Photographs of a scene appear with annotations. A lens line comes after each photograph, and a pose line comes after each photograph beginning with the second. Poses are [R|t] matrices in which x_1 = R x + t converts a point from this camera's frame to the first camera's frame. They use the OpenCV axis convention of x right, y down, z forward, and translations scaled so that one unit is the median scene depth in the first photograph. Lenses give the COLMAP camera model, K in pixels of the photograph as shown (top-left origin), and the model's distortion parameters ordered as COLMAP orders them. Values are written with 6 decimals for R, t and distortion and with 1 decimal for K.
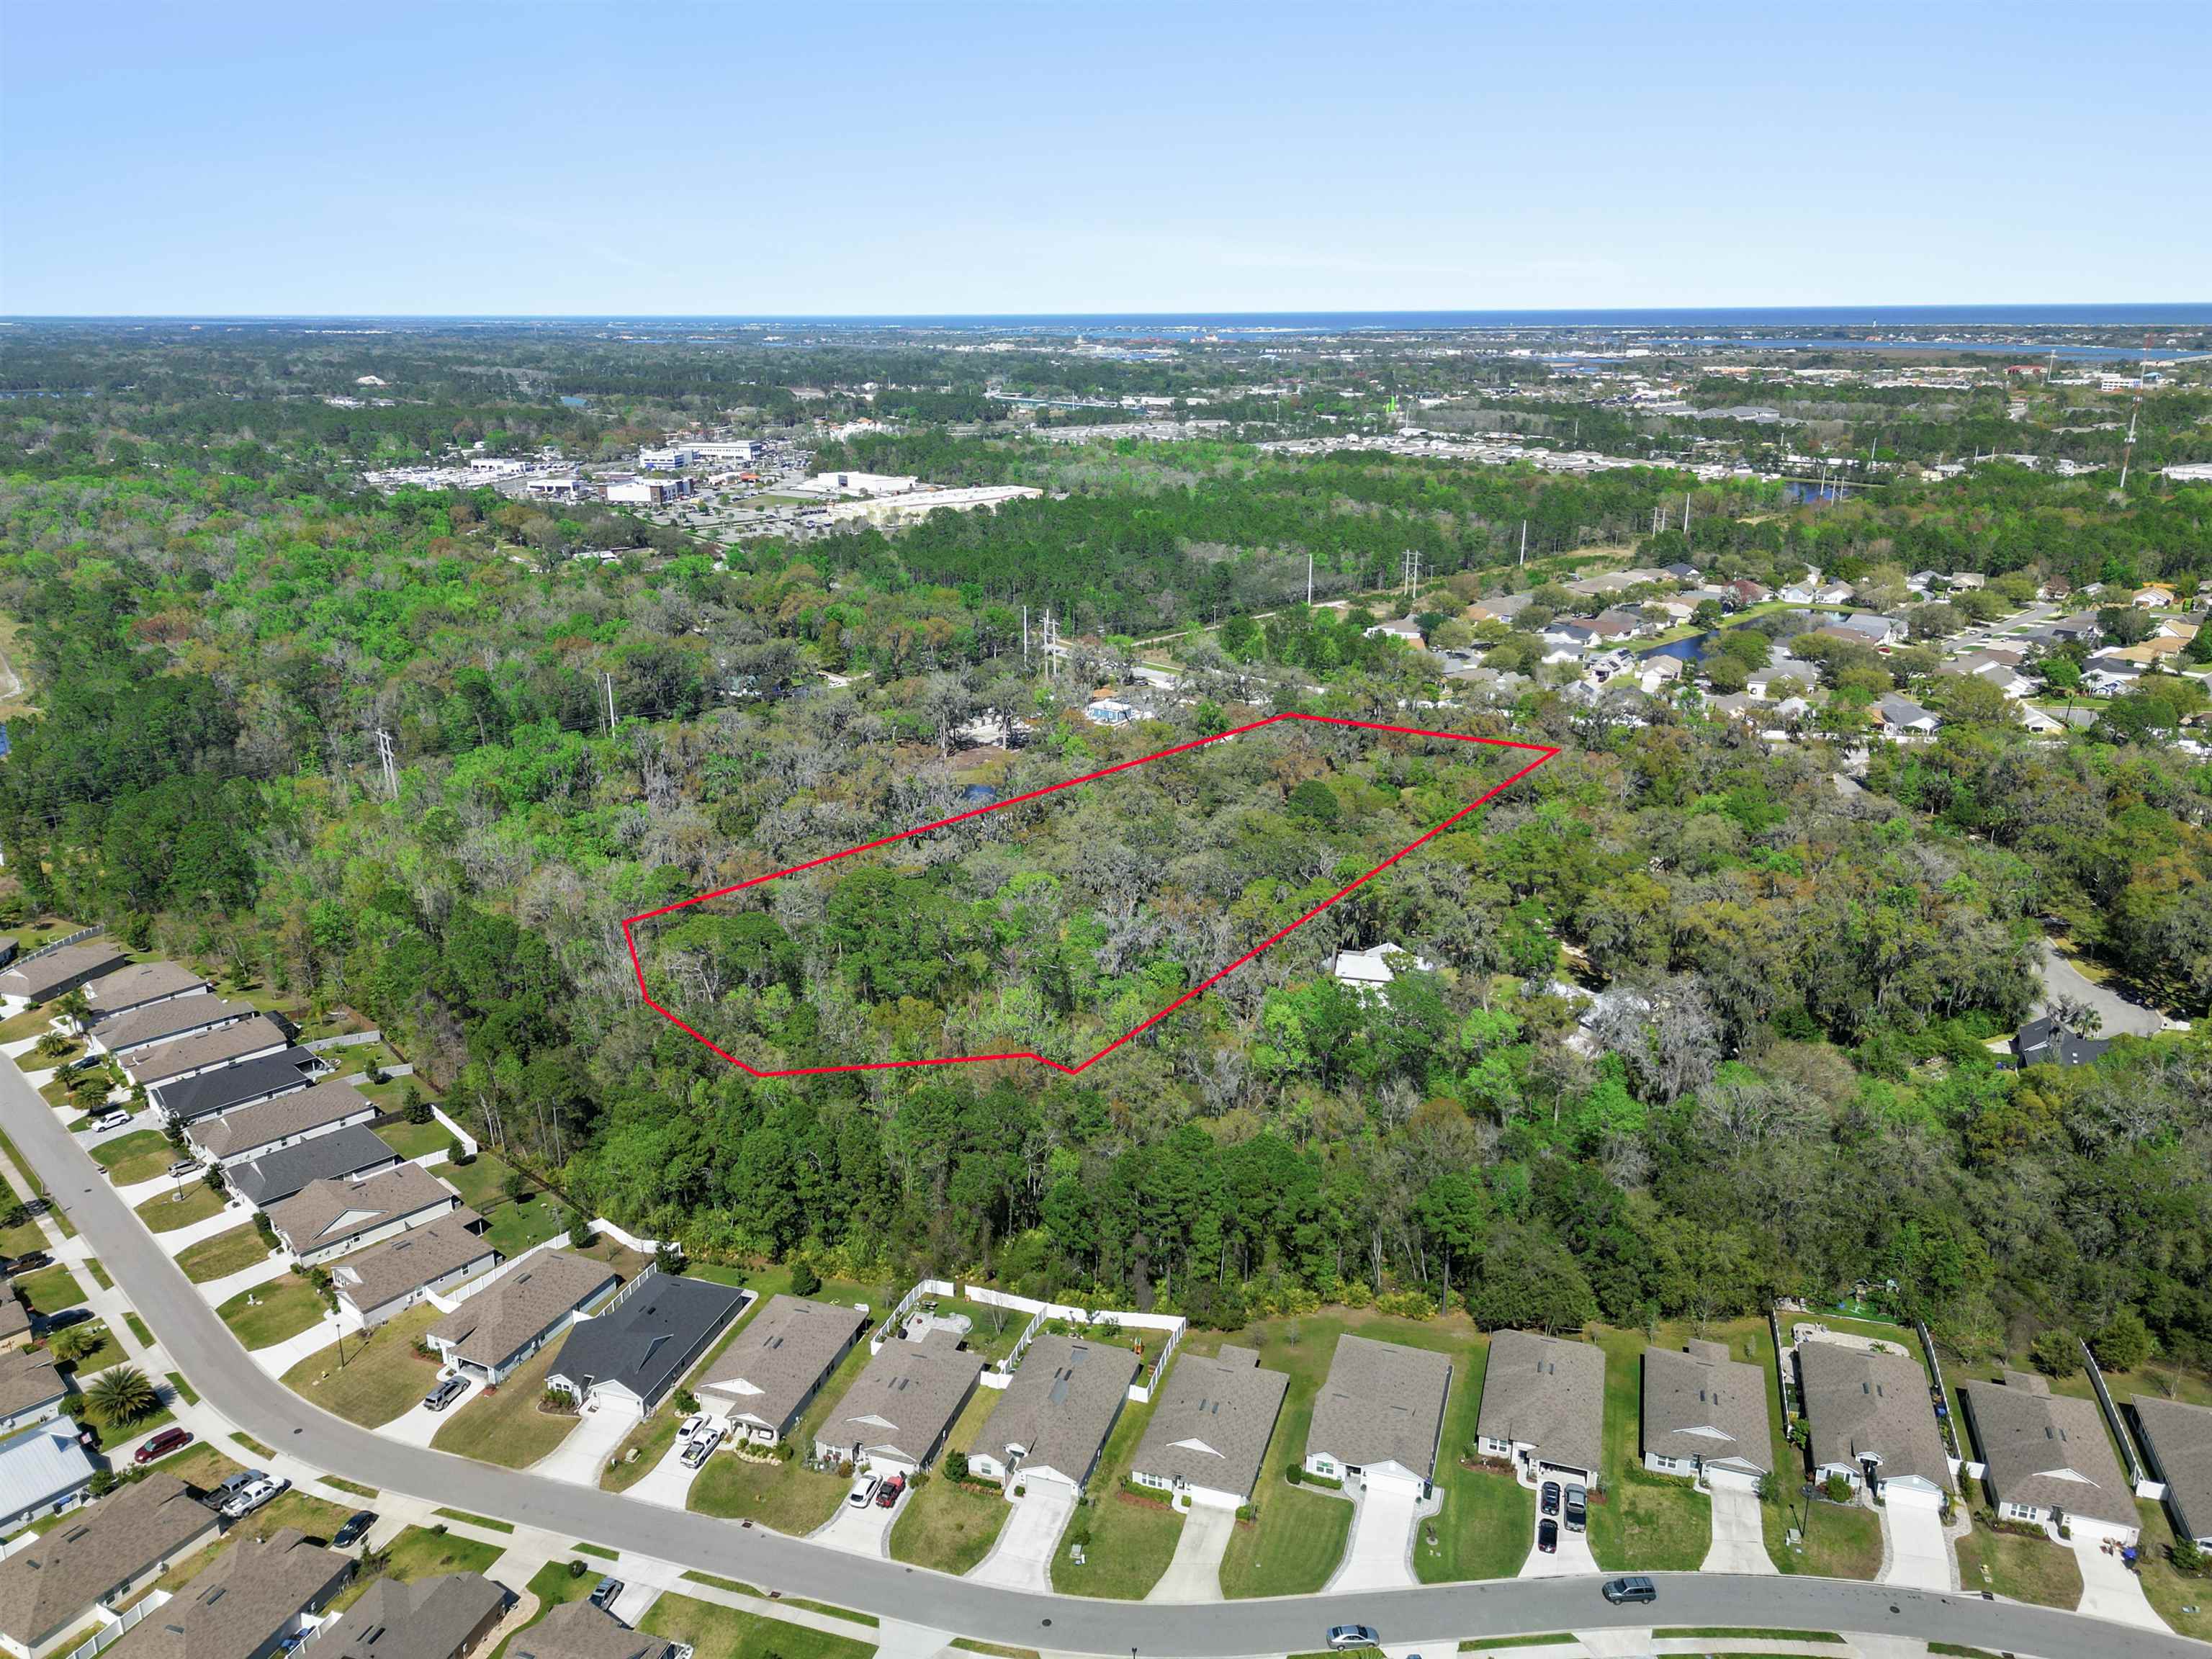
lens RADIAL K [[1557.6, 0, 1106.0], [0, 1557.6, 829.5], [0, 0, 1]] dist [0.127052, -0.199353]
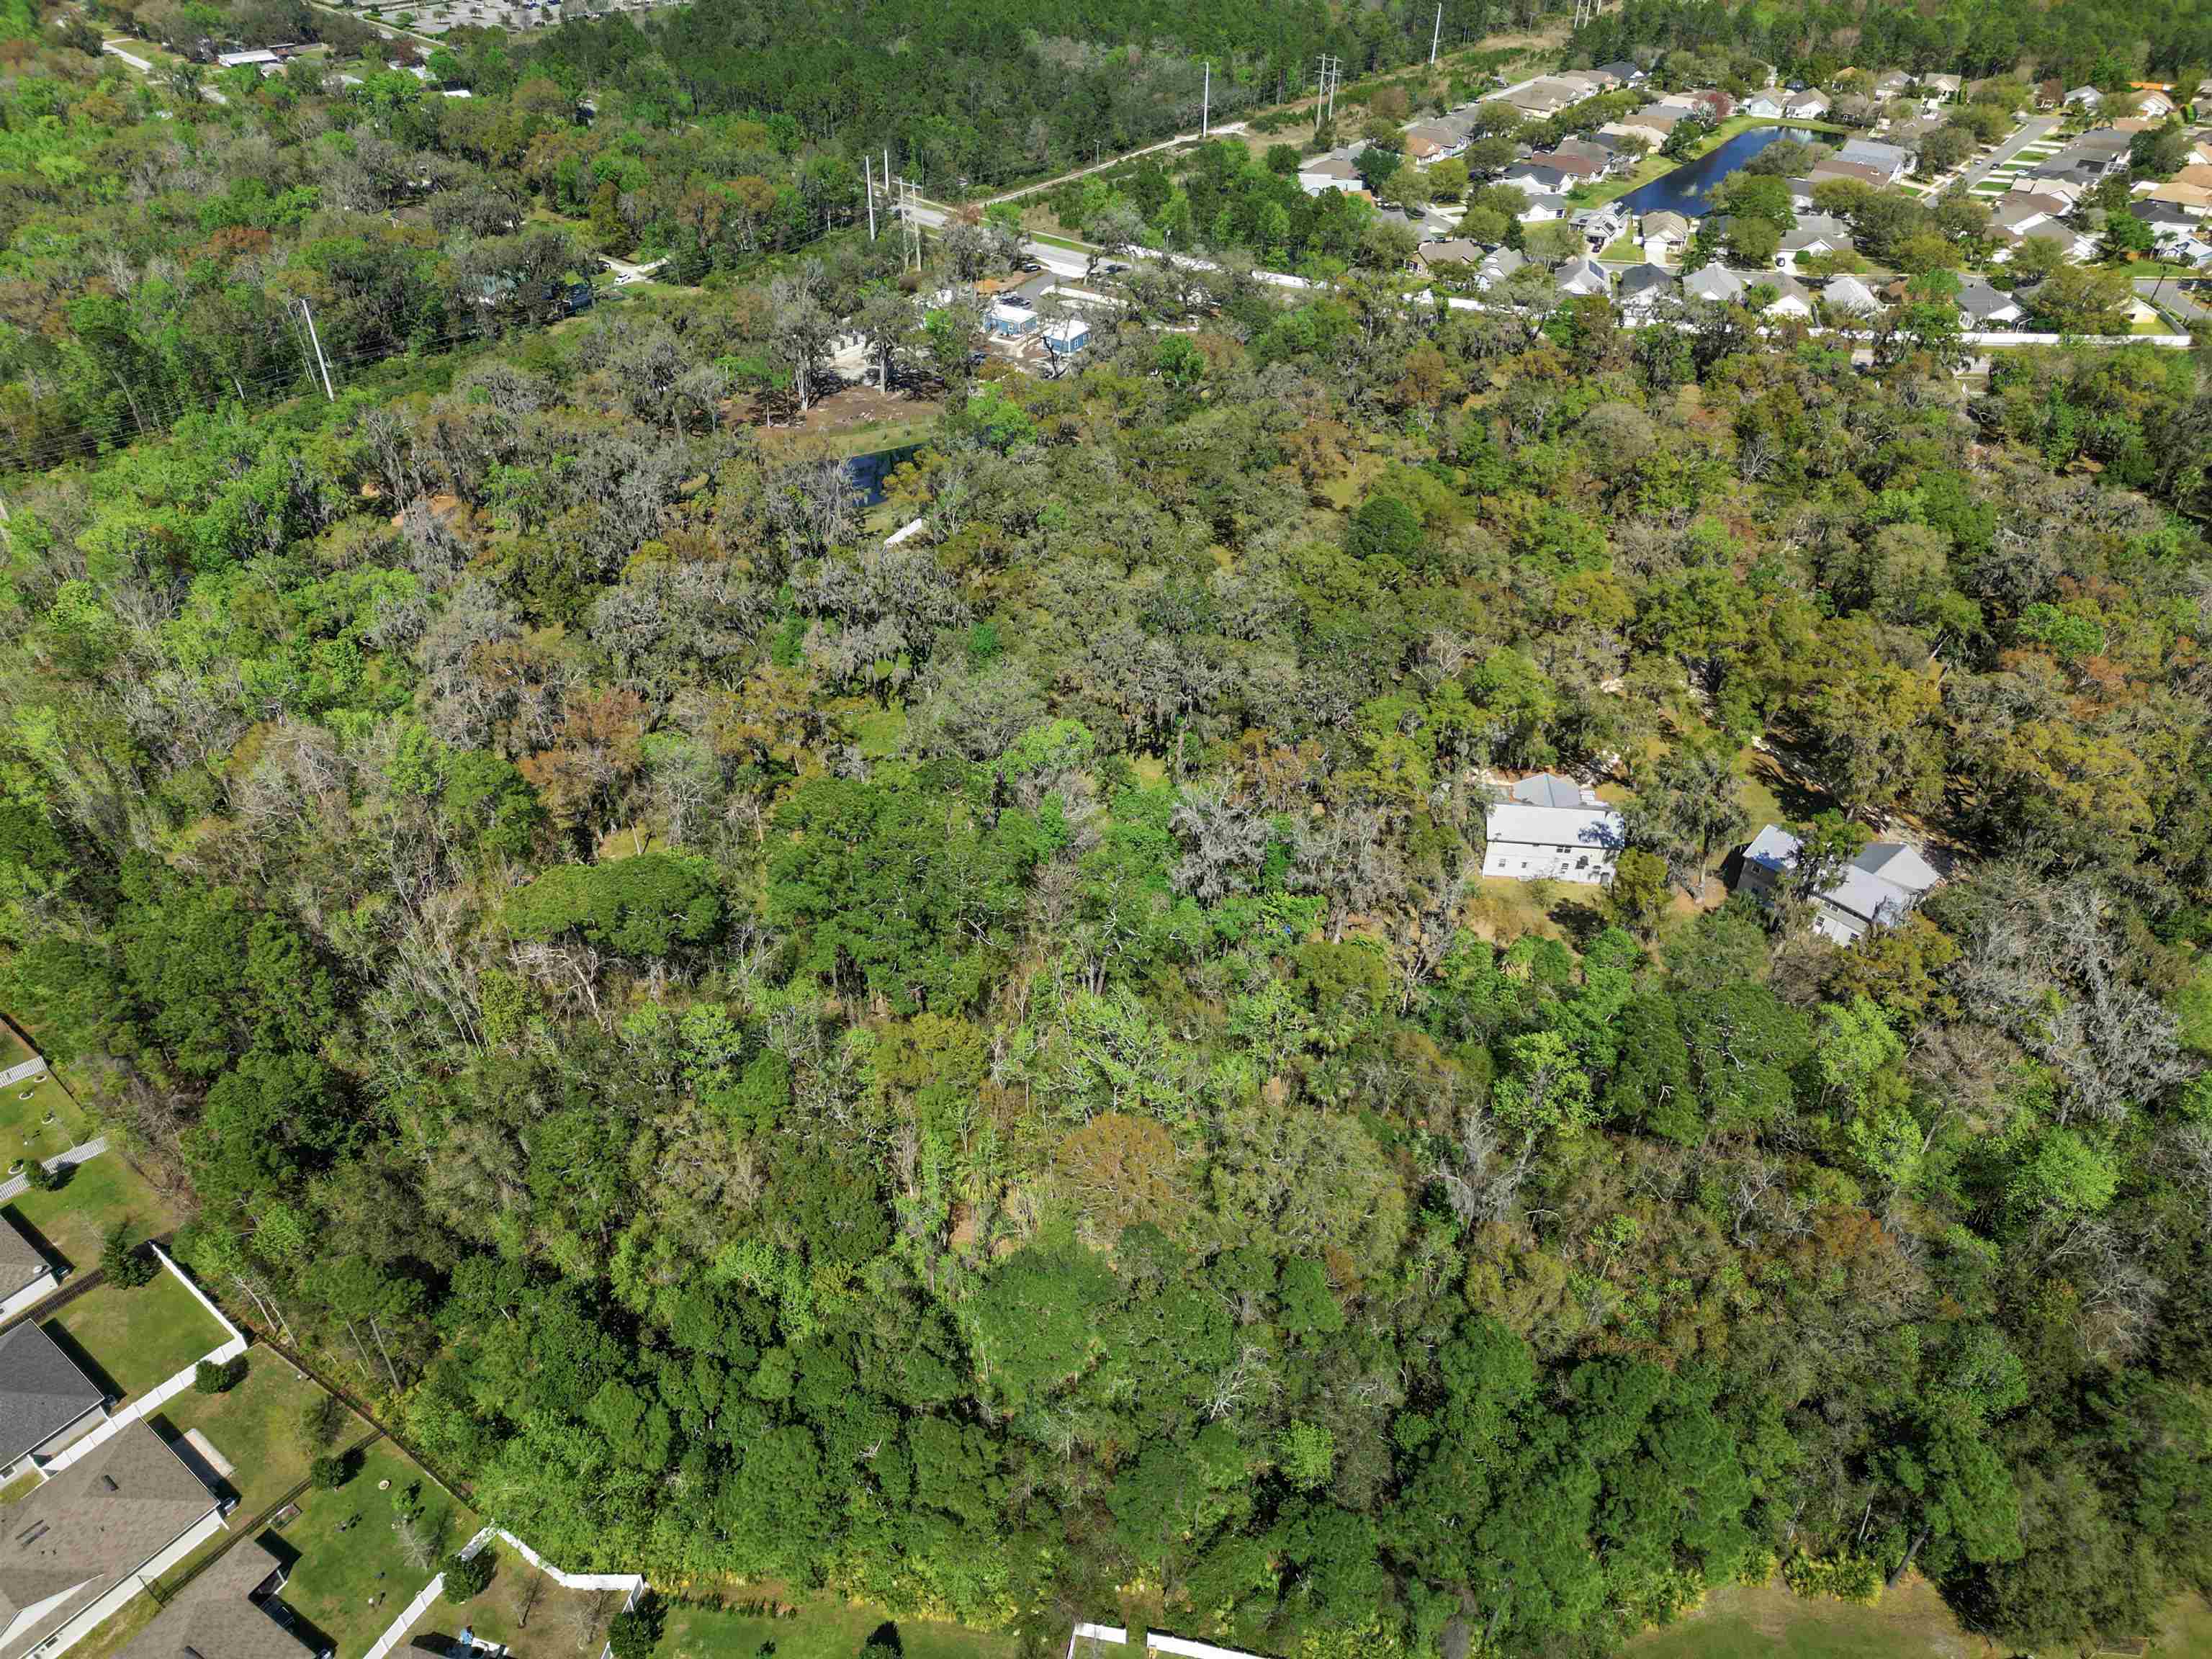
lens RADIAL K [[1546.0, 0, 1106.0], [0, 1546.0, 829.5], [0, 0, 1]] dist [0.060819, -0.044199]
pose [[0.989967, -0.069392, 0.123087, -0.054204], [0.028299, 0.950824, 0.308435, -0.065168], [-0.138437, -0.301858, 0.943248, 0.182725]]
